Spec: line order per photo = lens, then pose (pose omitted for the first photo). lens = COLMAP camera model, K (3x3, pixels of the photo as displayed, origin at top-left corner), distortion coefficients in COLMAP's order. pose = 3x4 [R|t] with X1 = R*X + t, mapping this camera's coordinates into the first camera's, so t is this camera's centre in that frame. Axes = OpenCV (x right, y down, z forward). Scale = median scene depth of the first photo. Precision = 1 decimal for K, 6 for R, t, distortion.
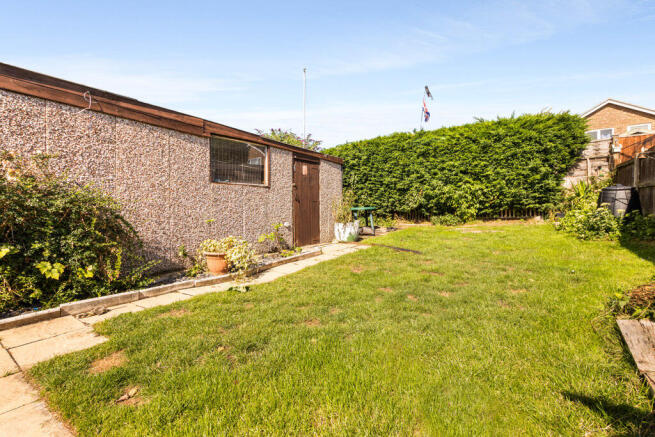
lens RADIAL K [[308.4, 0, 328.9], [0, 308.4, 191.7], [0, 0, 1]] dist [0.000823, 0.000293]
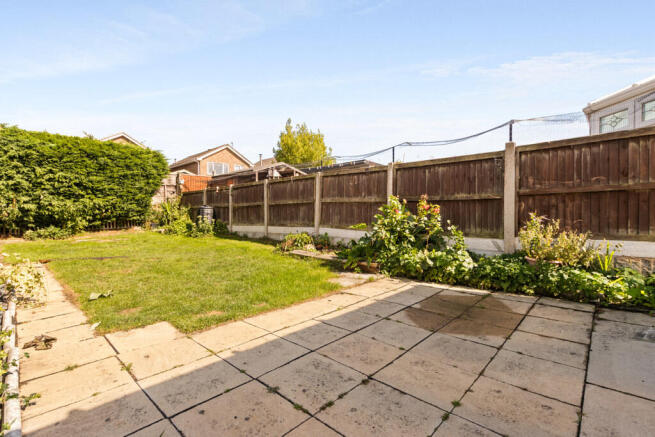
lens RADIAL K [[298.1, 0, 327.5], [0, 298.1, 218.5], [0, 0, 1]] dist [0.002237, 0.000414]
pose [[0.126968, -0.001897, 0.991905, -0.442529], [-0.032050, 0.999468, 0.006014, 0.015008], [-0.991389, -0.032554, 0.126840, 0.060446]]
